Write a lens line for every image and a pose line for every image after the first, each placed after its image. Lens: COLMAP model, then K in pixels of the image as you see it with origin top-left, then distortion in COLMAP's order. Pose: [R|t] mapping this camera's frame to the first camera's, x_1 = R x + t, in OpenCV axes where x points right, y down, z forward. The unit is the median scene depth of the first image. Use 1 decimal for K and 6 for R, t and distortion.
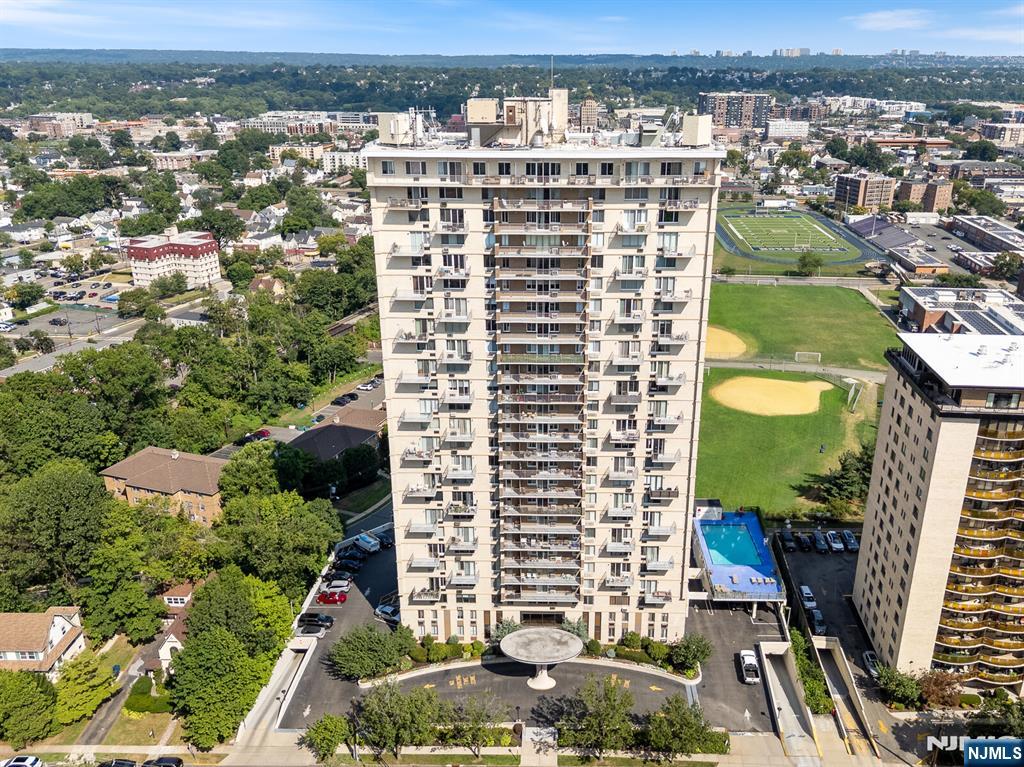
lens RADIAL K [[853.6, 0, 535.3], [0, 853.6, 393.7], [0, 0, 1]] dist [0.046214, -0.009641]
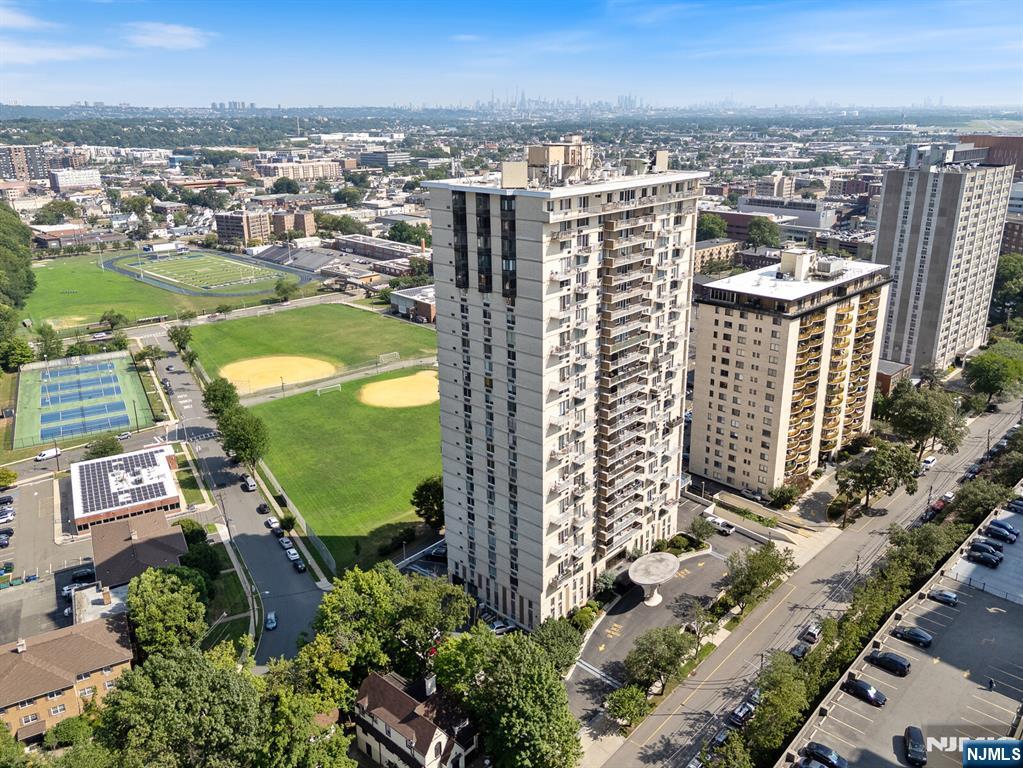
lens RADIAL K [[798.3, 0, 515.3], [0, 798.3, 369.7], [0, 0, 1]] dist [0.053198, -0.003547]
pose [[0.654141, -0.244705, 0.715695, -0.960245], [0.286140, 0.955959, 0.065324, -0.128436], [-0.700160, 0.162058, 0.695352, 0.297080]]
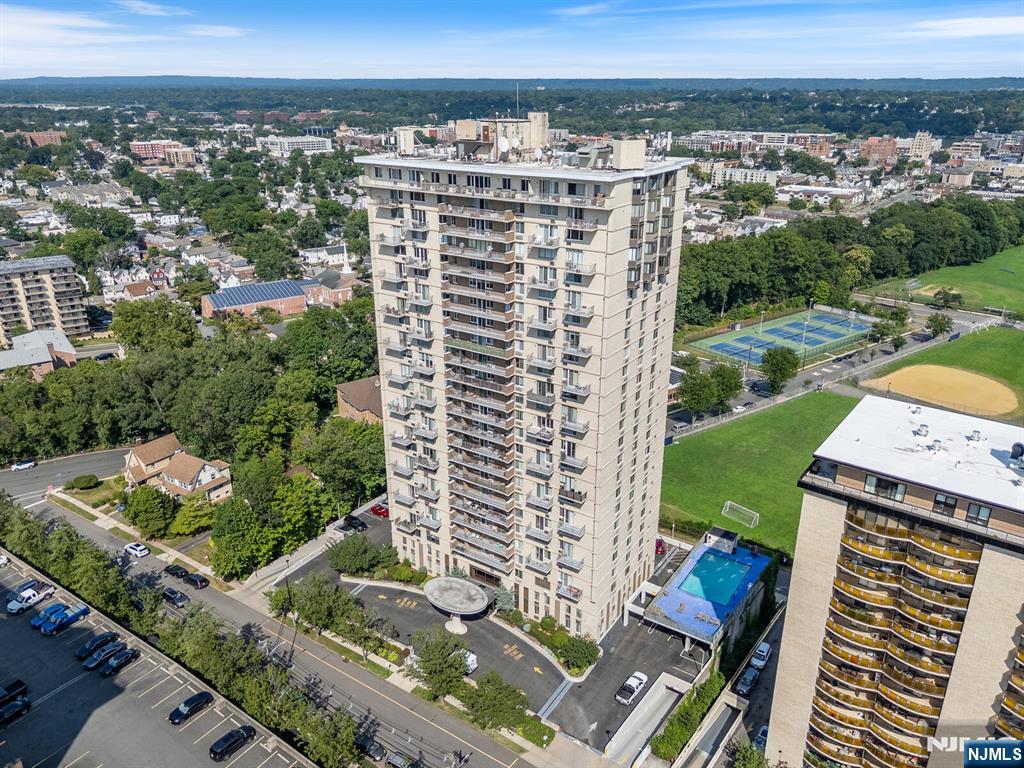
lens RADIAL K [[758.0, 0, 514.6], [0, 758.0, 381.9], [0, 0, 1]] dist [0.061668, -0.049039]
pose [[0.840682, 0.198269, -0.503928, 0.570262], [-0.198408, 0.978628, 0.054042, -0.060909], [0.503873, 0.054551, 0.862054, 0.152980]]
